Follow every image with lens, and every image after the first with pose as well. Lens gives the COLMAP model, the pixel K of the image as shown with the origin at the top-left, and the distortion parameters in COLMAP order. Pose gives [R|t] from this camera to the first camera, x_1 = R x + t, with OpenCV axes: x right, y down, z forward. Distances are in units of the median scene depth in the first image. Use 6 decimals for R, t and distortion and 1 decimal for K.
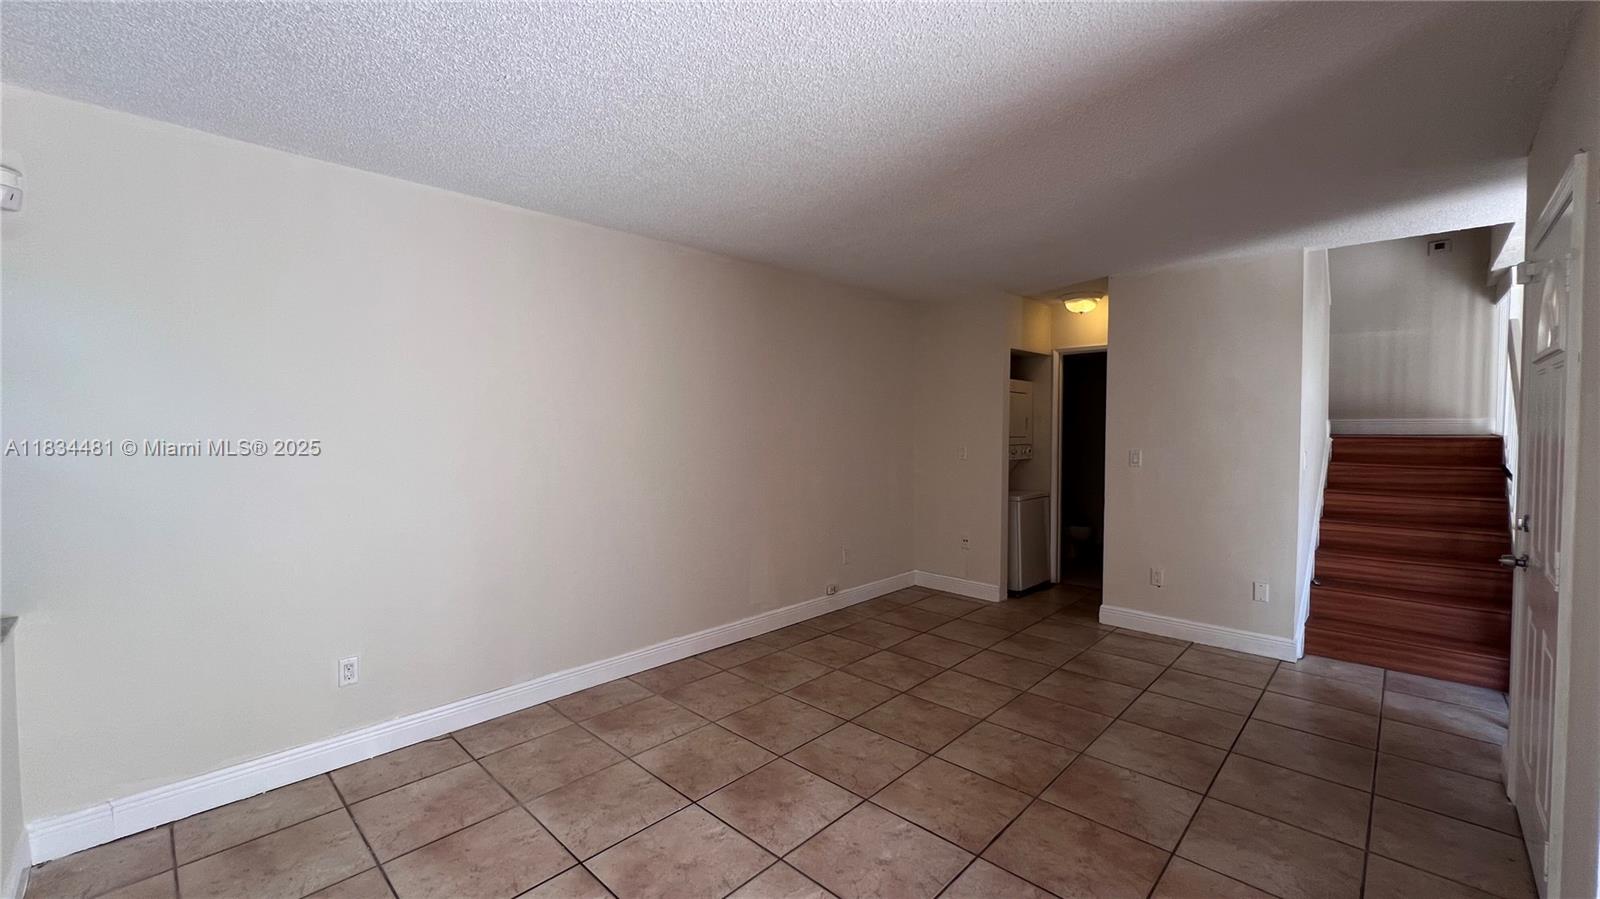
lens RADIAL K [[639.2, 0, 793.6], [0, 639.2, 445.3], [0, 0, 1]] dist [-0.002888, -0.000171]
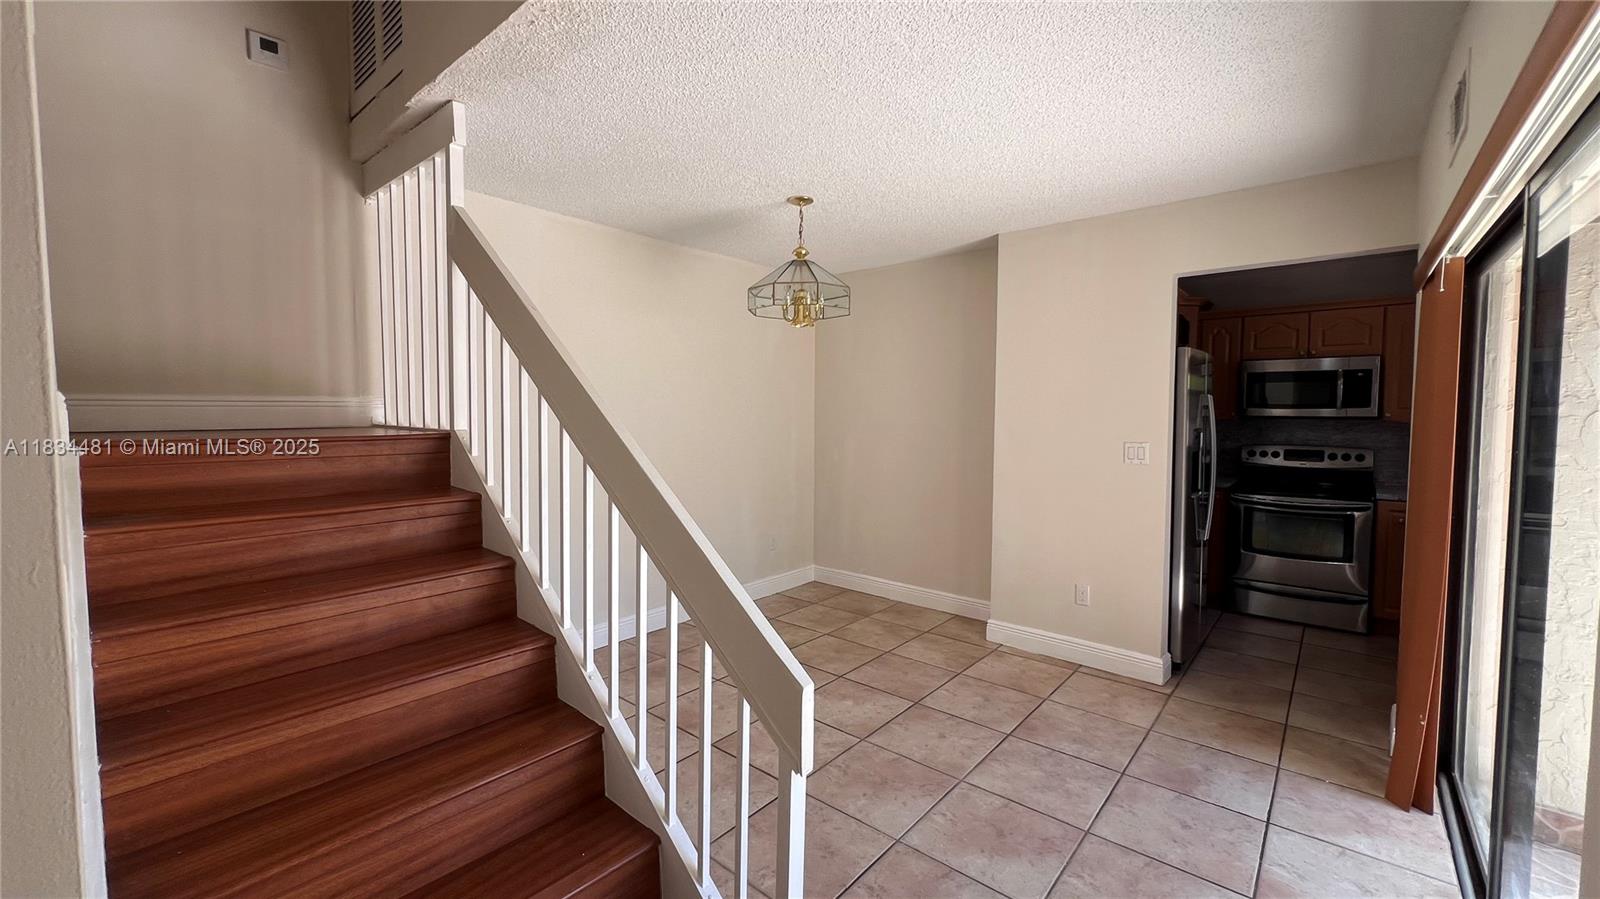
lens RADIAL K [[639.2, 0, 793.6], [0, 639.2, 445.3], [0, 0, 1]] dist [-0.002888, -0.000171]
pose [[0.998251, 0.006555, 0.058749, 0.040131], [-0.007977, 0.999680, 0.024006, -0.000555], [-0.058572, -0.024433, 0.997984, 0.014019]]
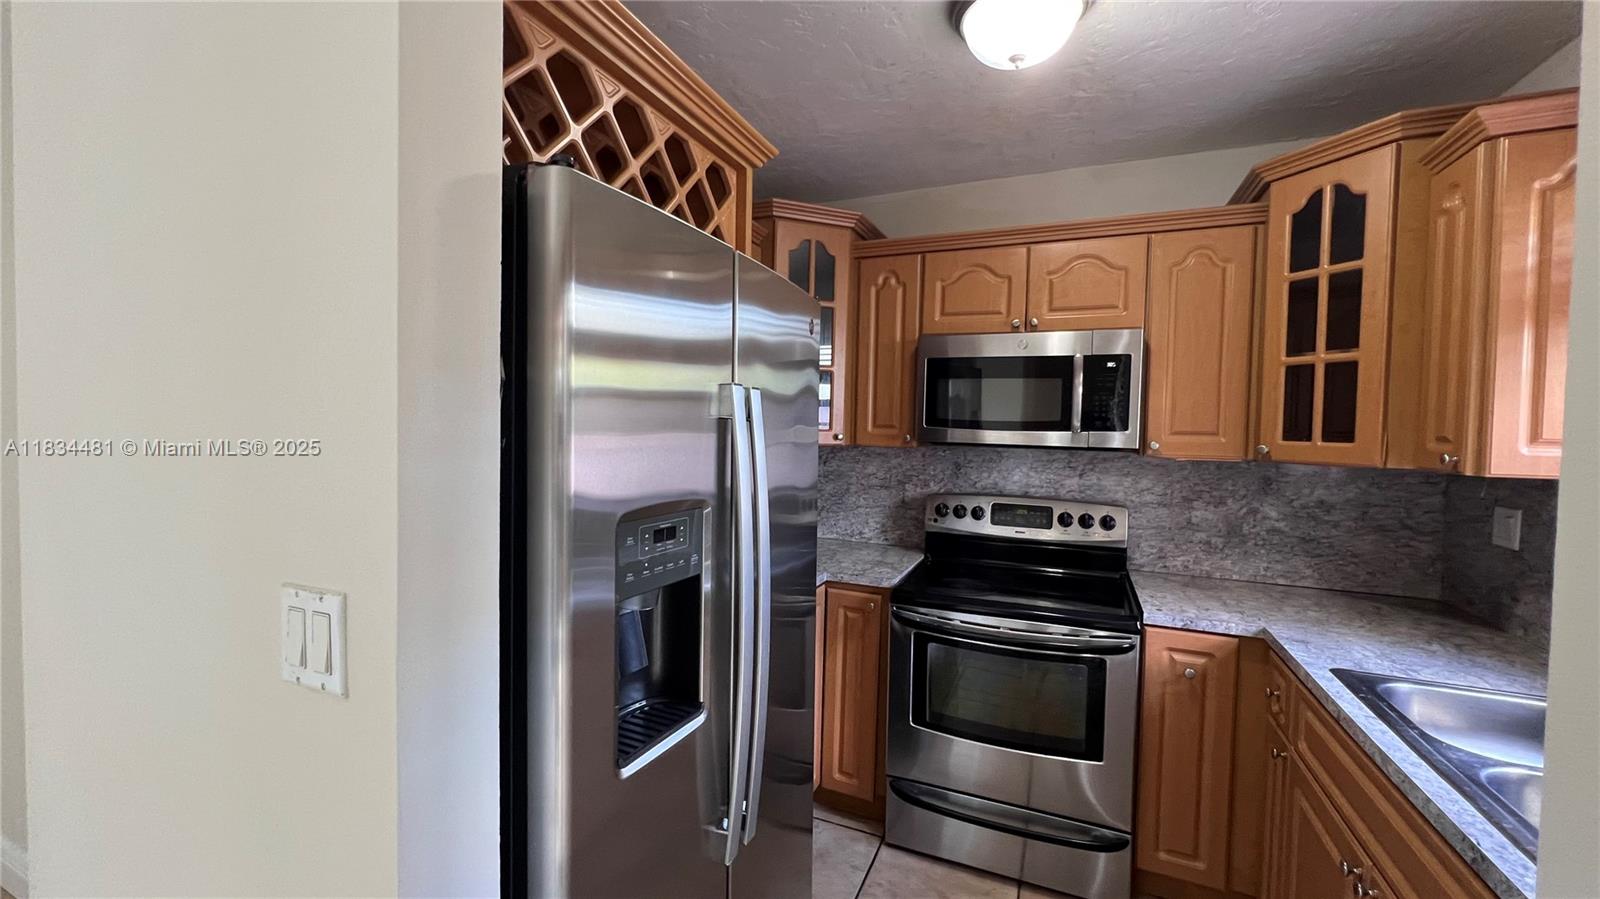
lens RADIAL K [[639.2, 0, 793.6], [0, 639.2, 445.3], [0, 0, 1]] dist [-0.002888, -0.000171]
pose [[0.934472, 0.017746, 0.355594, 0.168084], [-0.019685, 0.999805, 0.001835, -0.006881], [-0.355492, -0.008715, 0.934639, 0.149989]]
